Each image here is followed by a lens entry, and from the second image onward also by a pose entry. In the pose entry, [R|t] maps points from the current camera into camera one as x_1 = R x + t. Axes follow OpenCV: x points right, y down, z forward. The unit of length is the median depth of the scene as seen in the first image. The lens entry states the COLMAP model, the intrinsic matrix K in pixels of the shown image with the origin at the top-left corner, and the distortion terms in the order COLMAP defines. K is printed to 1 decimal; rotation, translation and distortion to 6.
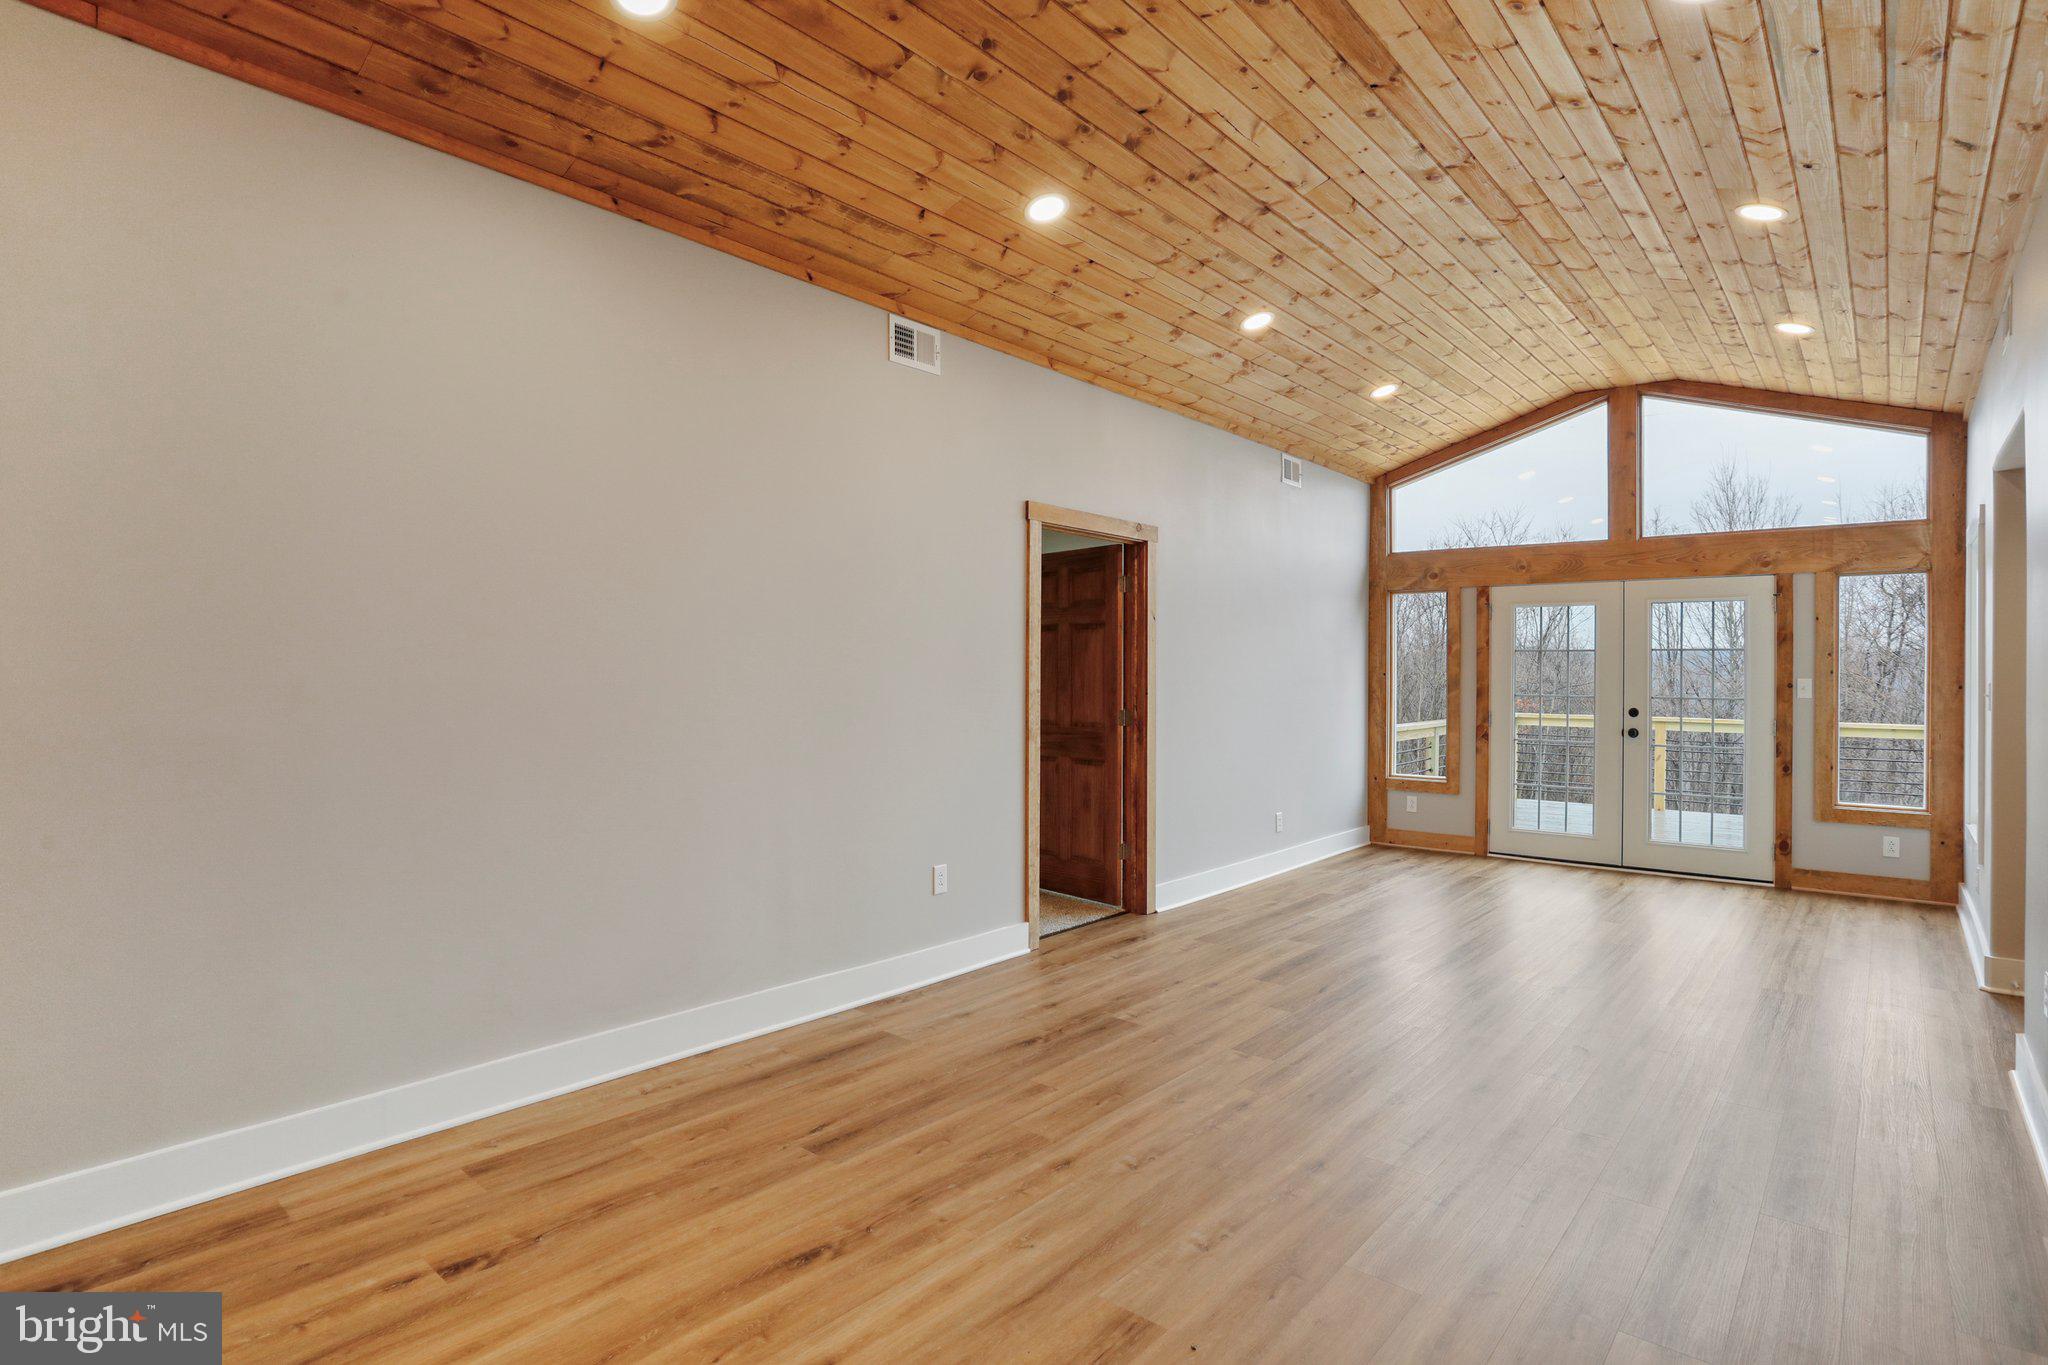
lens RADIAL K [[1071.5, 0, 1027.5], [0, 1071.5, 664.0], [0, 0, 1]] dist [-0.044969, 0.016957]
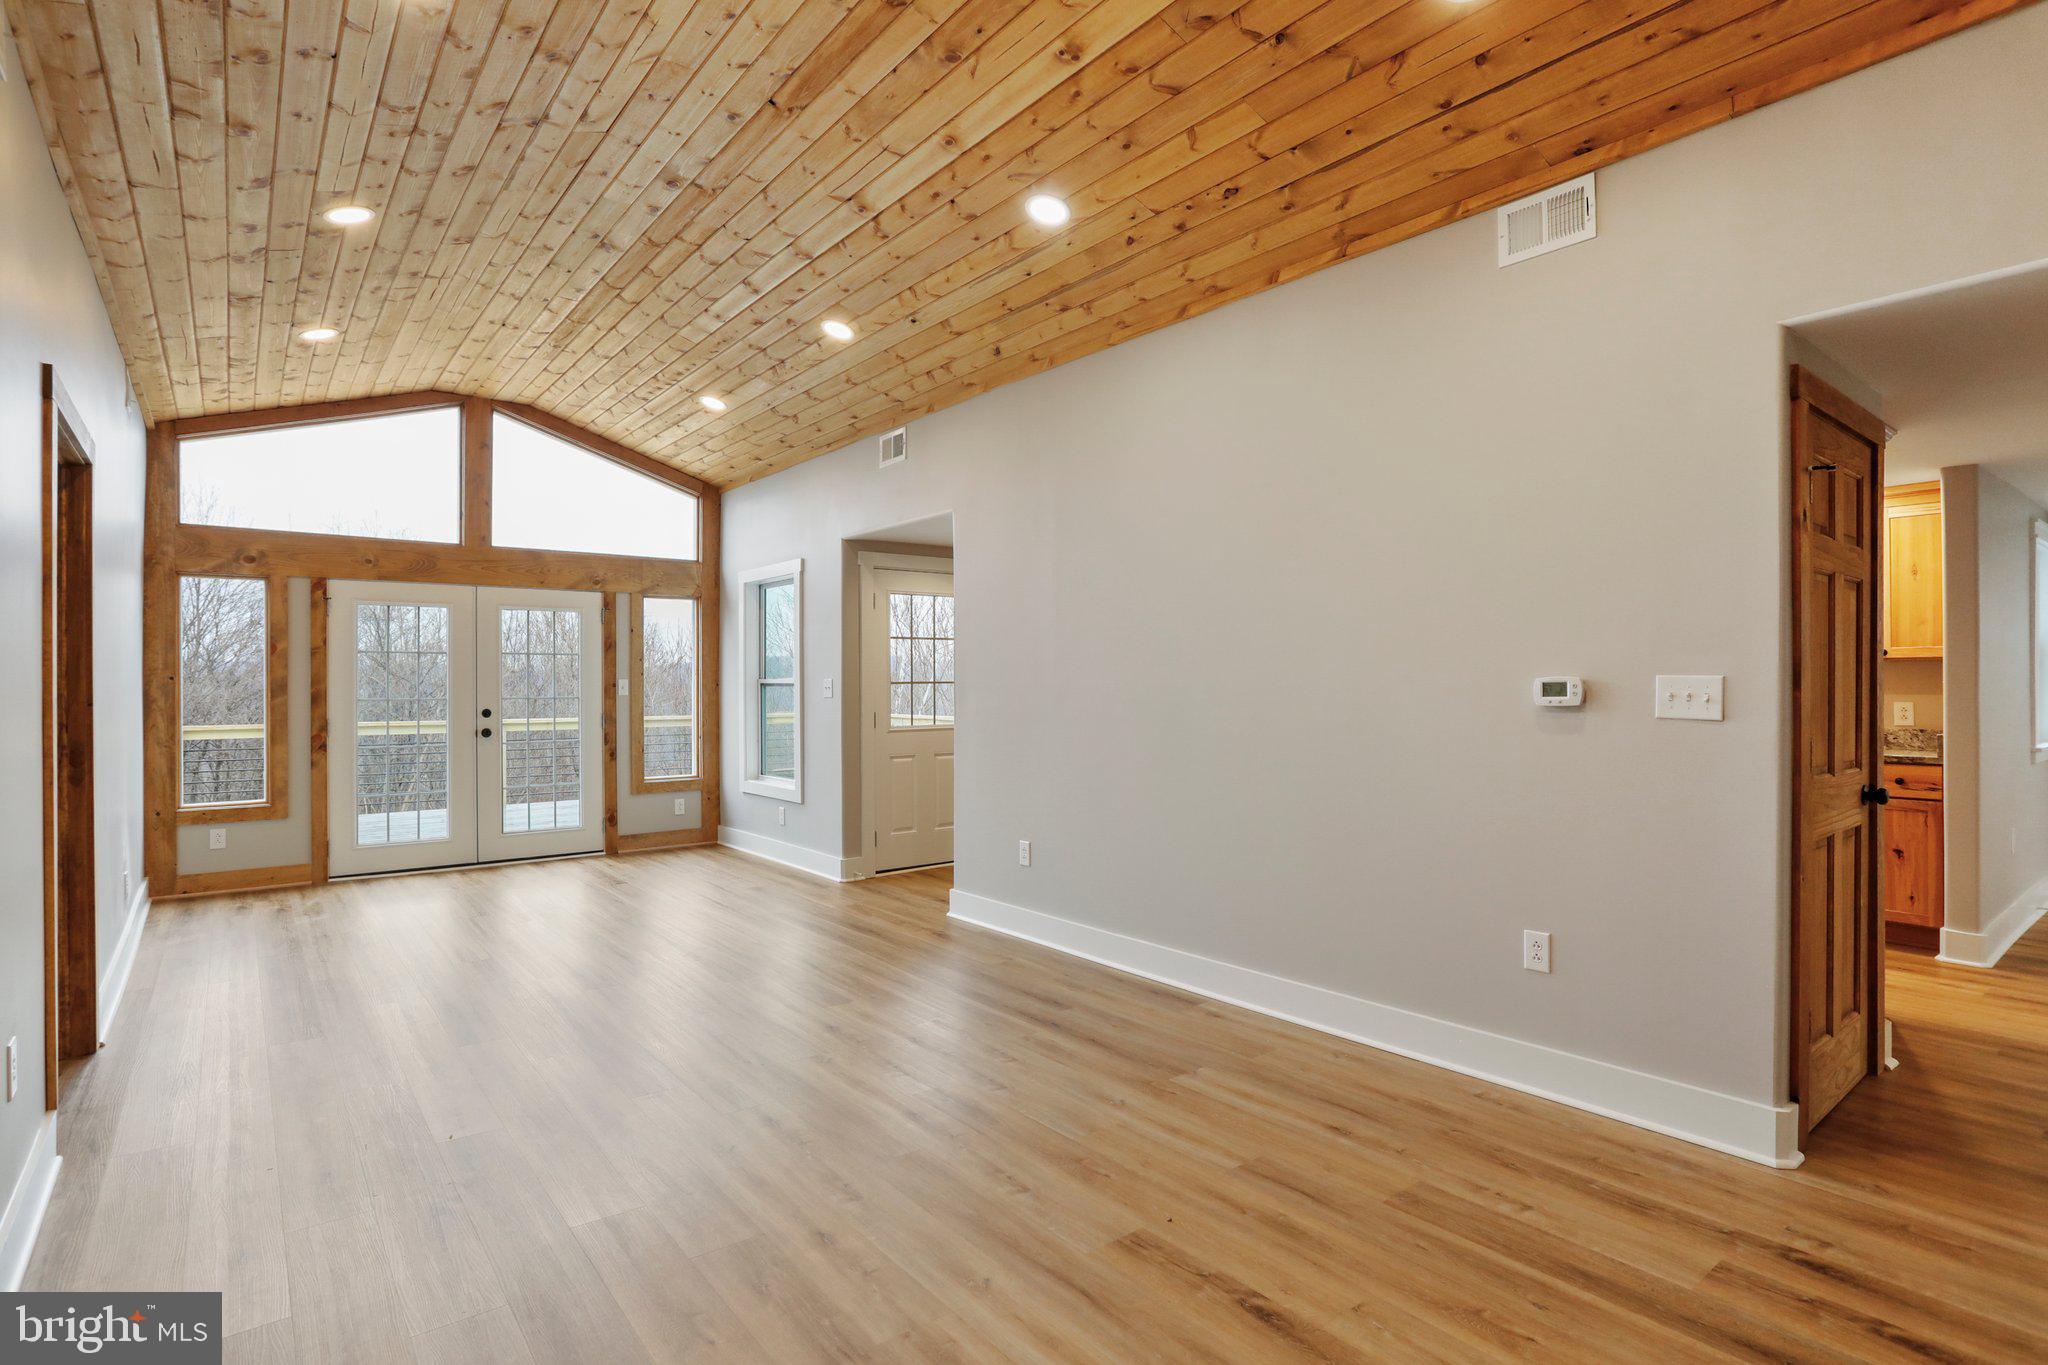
lens RADIAL K [[1009.9, 0, 1054.8], [0, 1009.9, 699.1], [0, 0, 1]] dist [-0.052292, 0.025021]
pose [[0.181624, -0.025015, 0.983050, -0.299018], [-0.003679, 0.999652, 0.026117, 0.004107], [-0.983361, -0.008360, 0.181468, 0.279089]]
